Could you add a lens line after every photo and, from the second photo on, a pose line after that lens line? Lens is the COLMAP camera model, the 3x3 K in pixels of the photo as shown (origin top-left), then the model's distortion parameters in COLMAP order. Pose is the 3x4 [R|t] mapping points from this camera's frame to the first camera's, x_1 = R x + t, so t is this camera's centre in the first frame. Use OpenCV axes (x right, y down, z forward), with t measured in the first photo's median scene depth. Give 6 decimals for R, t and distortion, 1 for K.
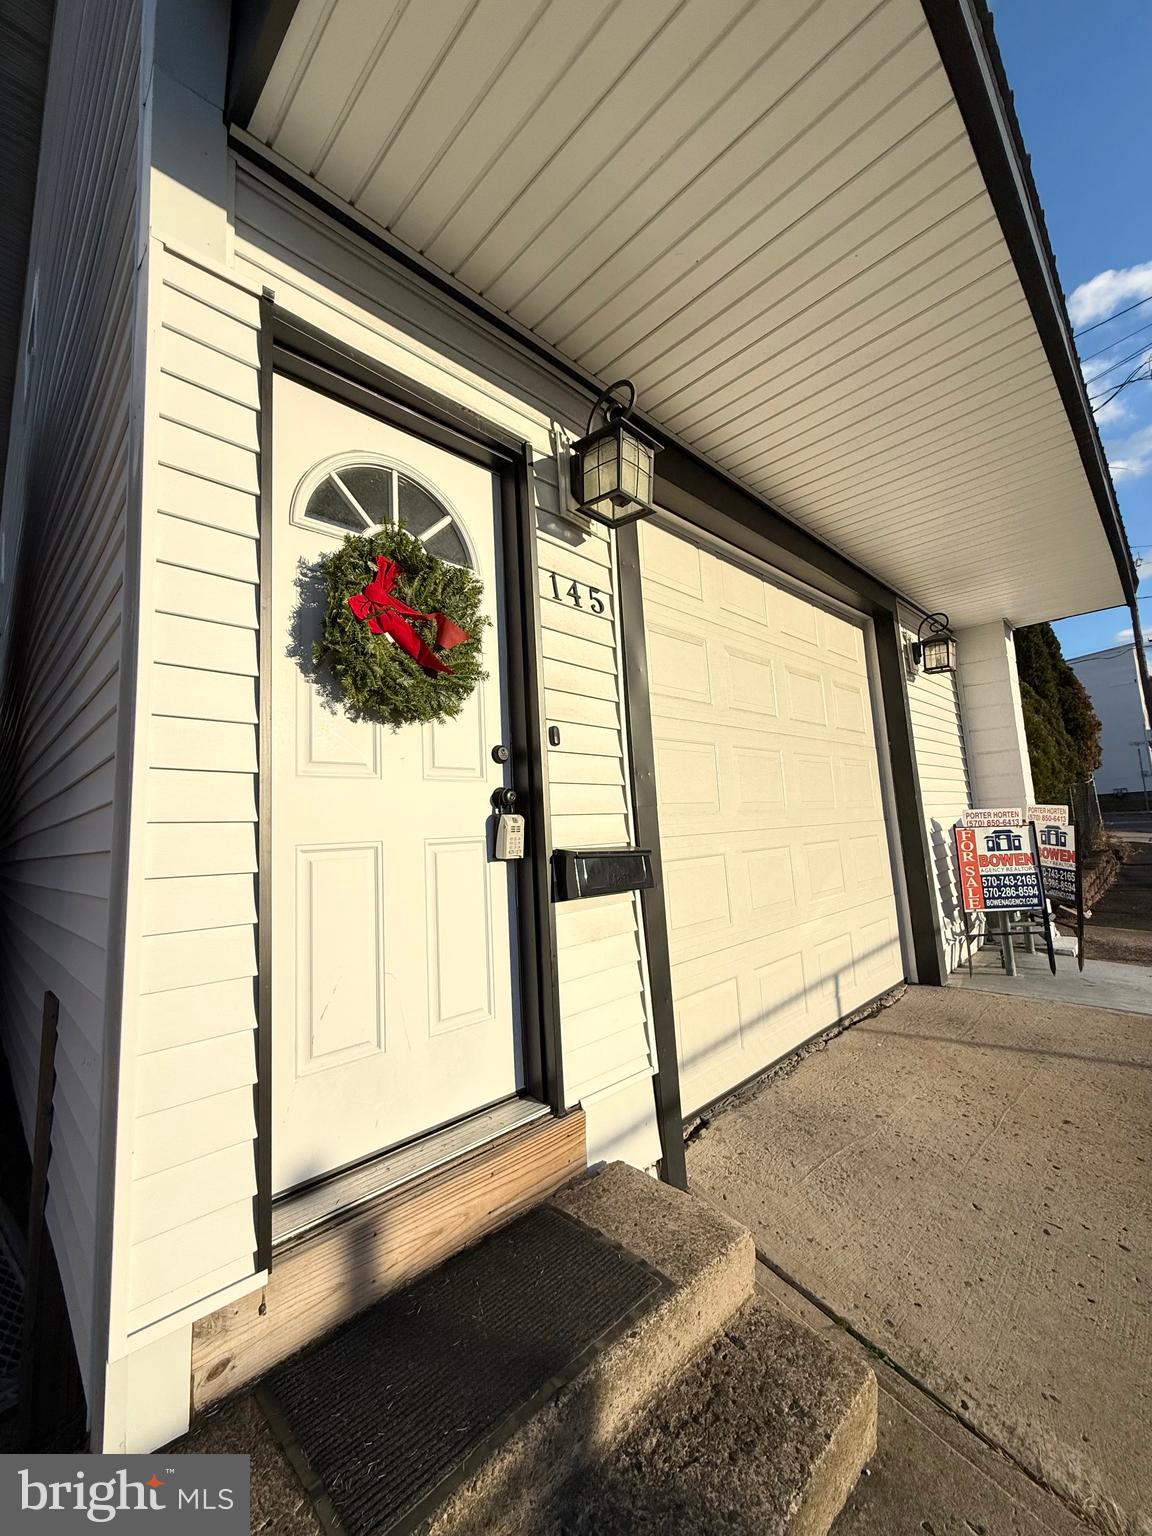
lens RADIAL K [[612.6, 0, 577.9], [0, 612.6, 760.5], [0, 0, 1]] dist [-0.001196, 0.000296]
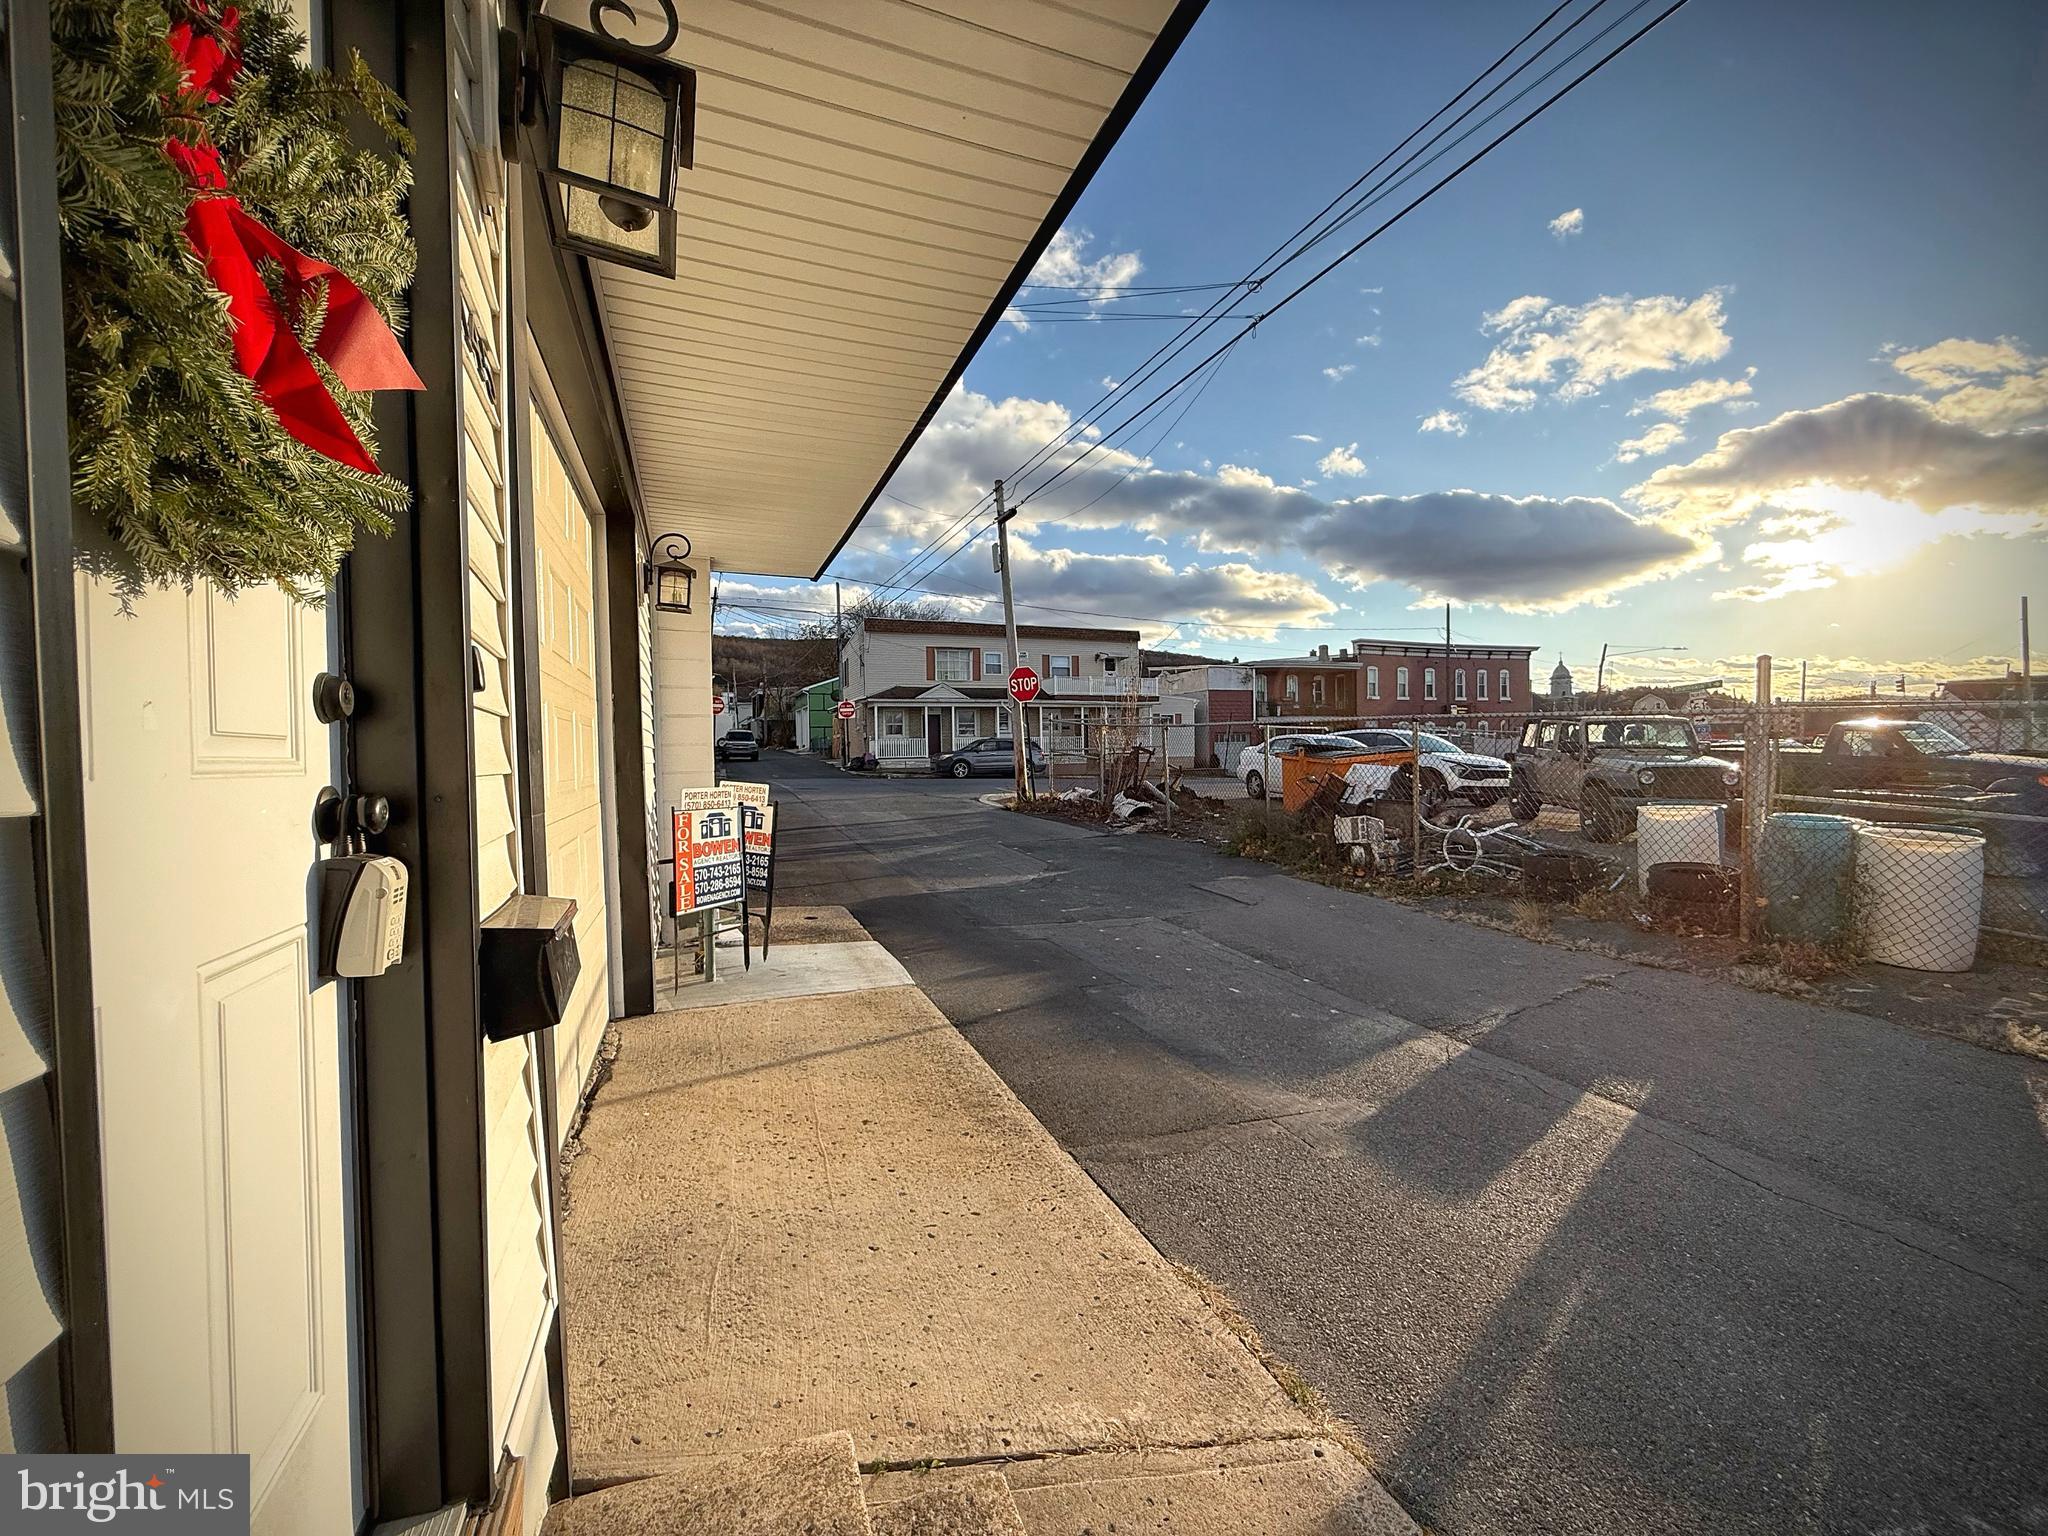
lens RADIAL K [[816.8, 0, 1016.8], [0, 816.8, 766.1], [0, 0, 1]] dist [-0.001196, 0.000296]
pose [[0.395436, 0.032865, 0.917905, -0.279974], [-0.109198, 0.993954, 0.011455, -0.013819], [-0.911979, -0.104763, 0.396634, 0.279612]]
